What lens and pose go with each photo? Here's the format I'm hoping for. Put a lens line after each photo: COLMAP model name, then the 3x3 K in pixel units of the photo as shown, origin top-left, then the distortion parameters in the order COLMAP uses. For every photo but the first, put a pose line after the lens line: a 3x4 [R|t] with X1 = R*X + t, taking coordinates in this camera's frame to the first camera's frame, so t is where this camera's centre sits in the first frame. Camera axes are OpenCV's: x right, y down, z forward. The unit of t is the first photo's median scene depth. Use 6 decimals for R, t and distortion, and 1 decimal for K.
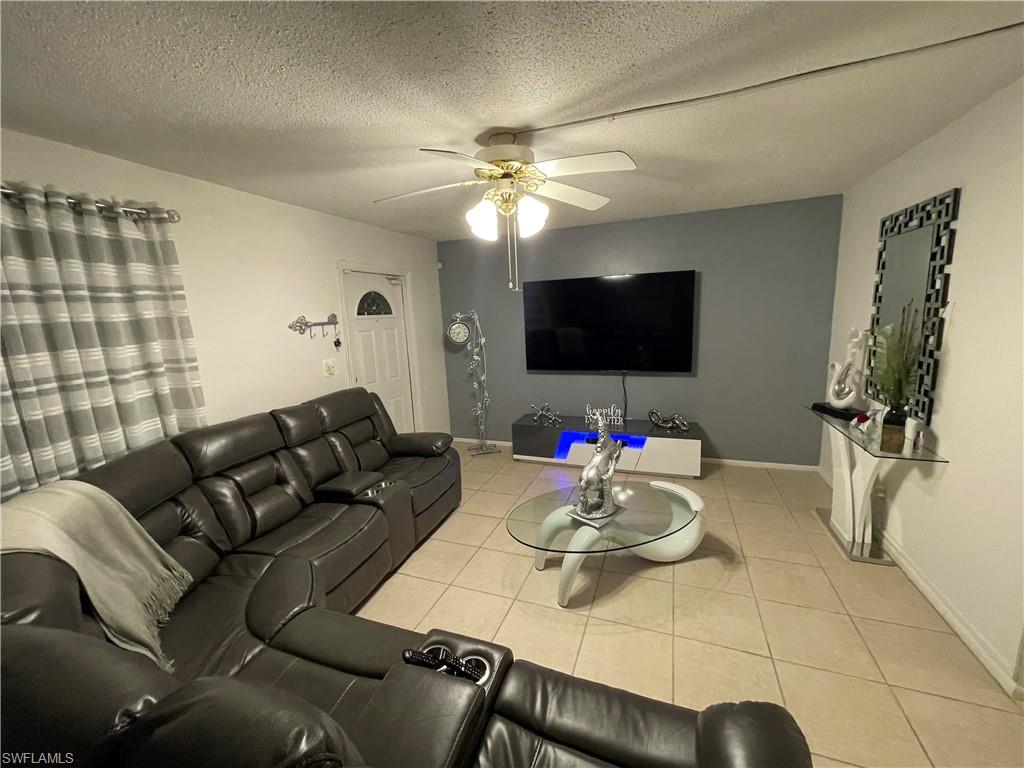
lens RADIAL K [[413.9, 0, 506.9], [0, 413.9, 384.7], [0, 0, 1]] dist [-0.001617, -0.000871]
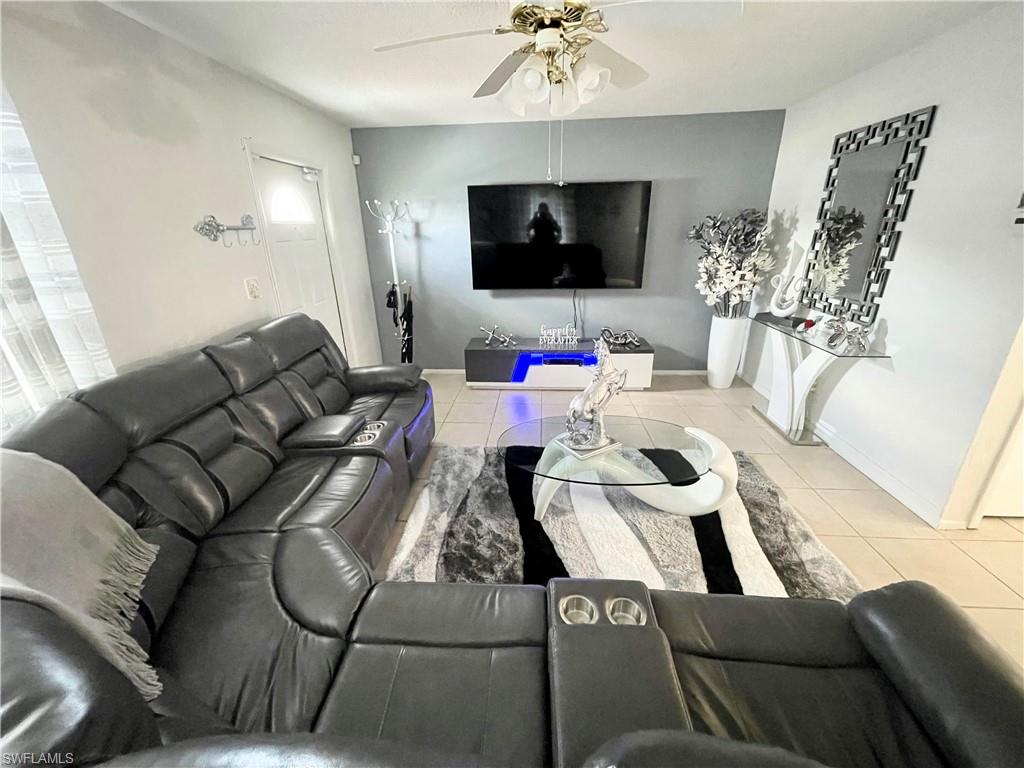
lens RADIAL K [[413.9, 0, 508.1], [0, 413.9, 385.5], [0, 0, 1]] dist [-0.001617, -0.000871]
pose [[0.955180, -0.083562, 0.283987, -0.250104], [0.031076, 0.982336, 0.184525, 0.008961], [-0.294390, -0.167429, 0.940905, 0.131378]]
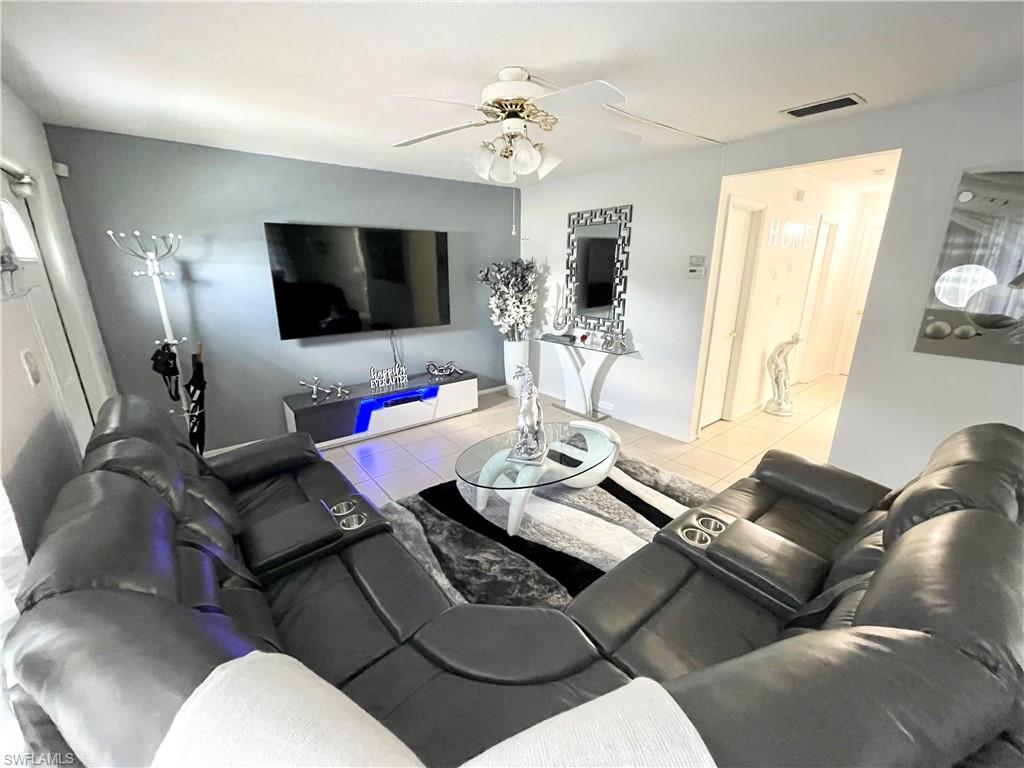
lens RADIAL K [[413.9, 0, 509.3], [0, 413.9, 387.4], [0, 0, 1]] dist [-0.001617, -0.000871]
pose [[0.494747, -0.205339, 0.844429, -0.667654], [0.131859, 0.978171, 0.160606, -0.029061], [-0.858975, 0.031886, 0.511023, 0.383540]]
